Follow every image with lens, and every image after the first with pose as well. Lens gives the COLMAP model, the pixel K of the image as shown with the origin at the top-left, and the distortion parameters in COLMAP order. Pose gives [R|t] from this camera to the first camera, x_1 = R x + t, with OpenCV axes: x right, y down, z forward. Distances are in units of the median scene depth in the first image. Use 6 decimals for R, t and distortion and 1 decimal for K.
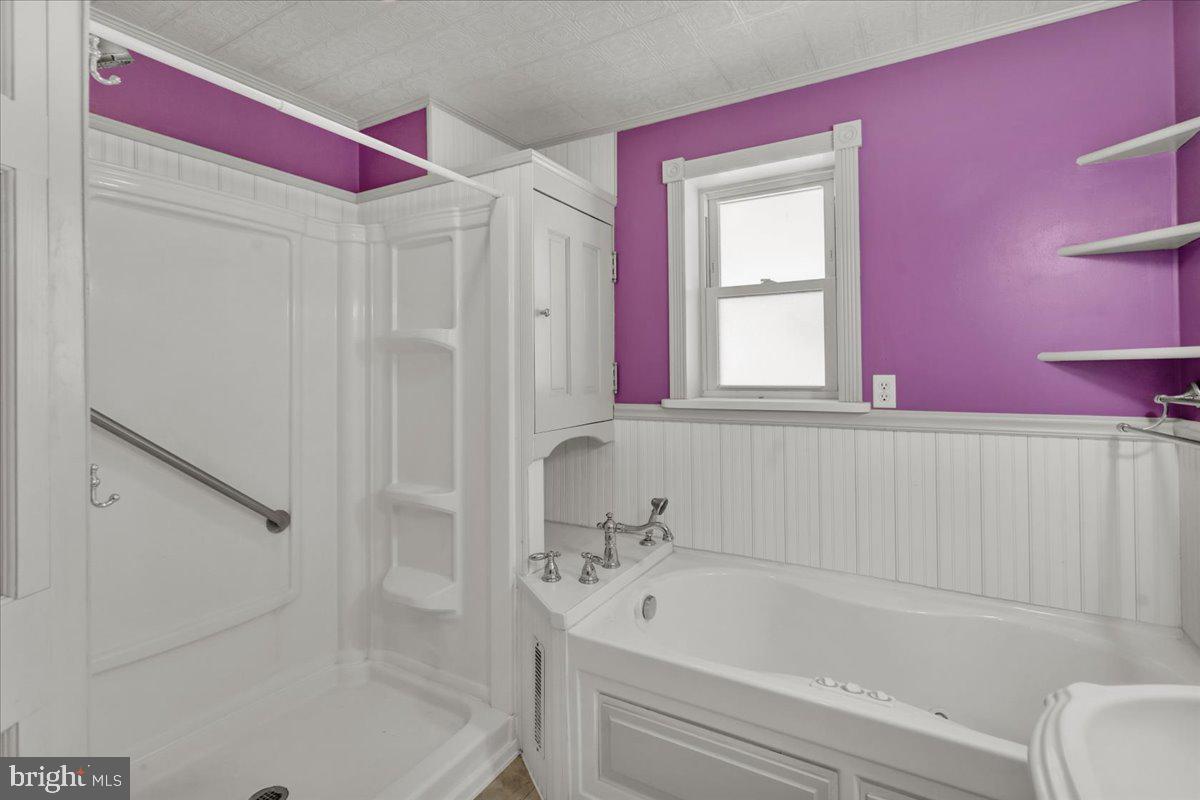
lens RADIAL K [[551.7, 0, 599.9], [0, 551.7, 371.9], [0, 0, 1]] dist [-0.001234, -0.000202]
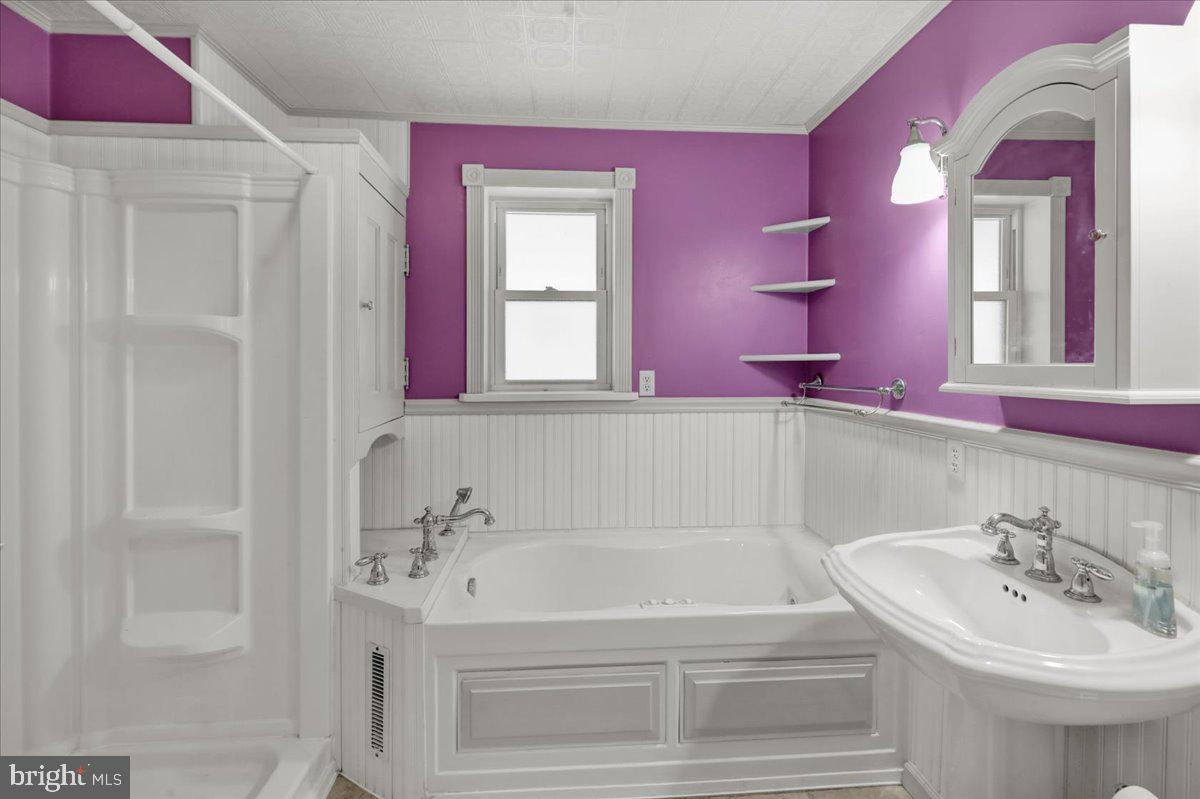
lens RADIAL K [[556.9, 0, 598.6], [0, 556.9, 380.9], [0, 0, 1]] dist [-0.000297, -0.000343]
pose [[0.827508, -0.012485, 0.561315, -0.285083], [-0.003316, 0.999627, 0.027124, -0.005066], [-0.561445, -0.024306, 0.827157, -0.017143]]
